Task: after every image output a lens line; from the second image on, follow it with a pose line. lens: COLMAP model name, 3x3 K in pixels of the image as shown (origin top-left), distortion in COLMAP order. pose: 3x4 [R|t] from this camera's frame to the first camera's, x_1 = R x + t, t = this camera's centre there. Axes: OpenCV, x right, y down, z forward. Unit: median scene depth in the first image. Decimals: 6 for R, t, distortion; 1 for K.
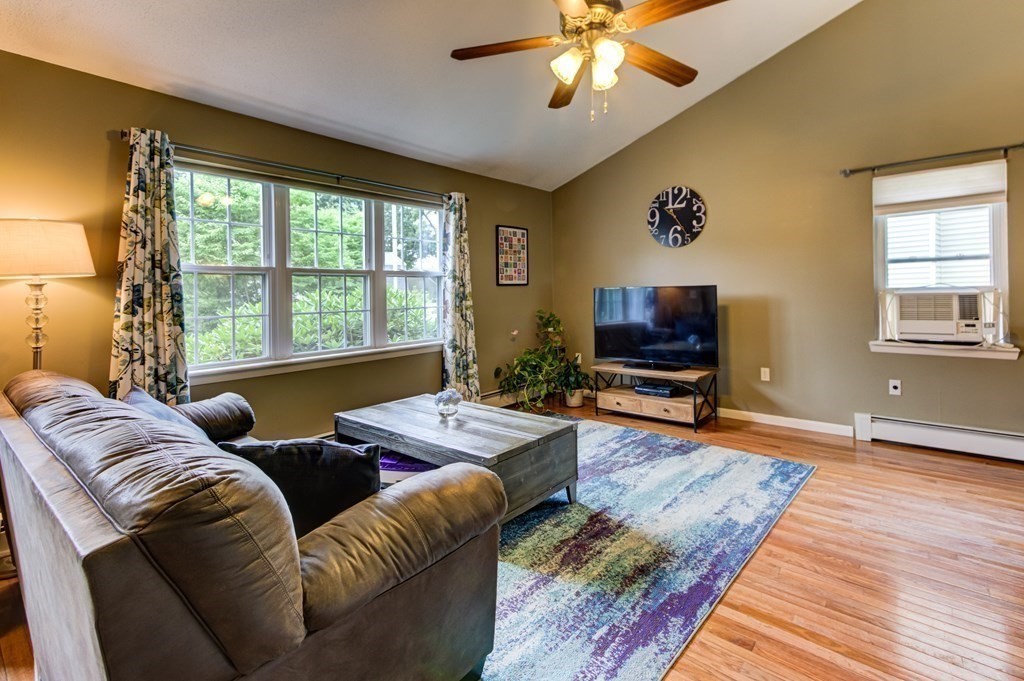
lens RADIAL K [[464.3, 0, 549.2], [0, 464.3, 283.1], [0, 0, 1]] dist [0.025890, 0.000252]
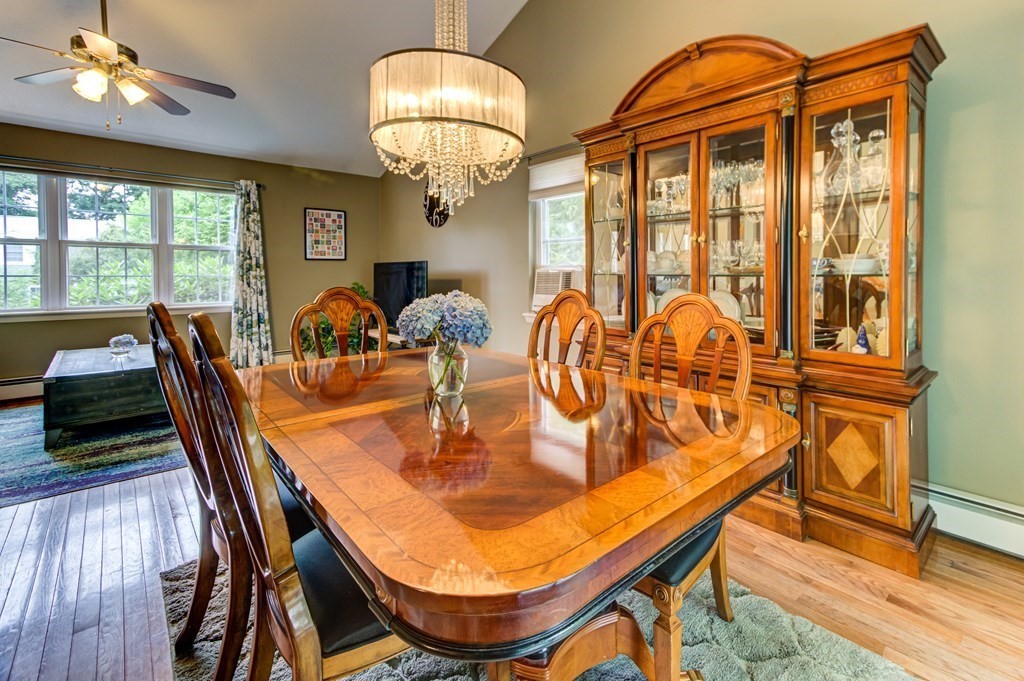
lens RADIAL K [[464.3, 0, 549.2], [0, 464.3, 283.1], [0, 0, 1]] dist [0.025890, 0.000252]
pose [[0.989056, 0.021044, -0.146034, 0.741405], [-0.015415, 0.999098, 0.039575, 0.009051], [0.146735, -0.036891, 0.988488, -0.084929]]
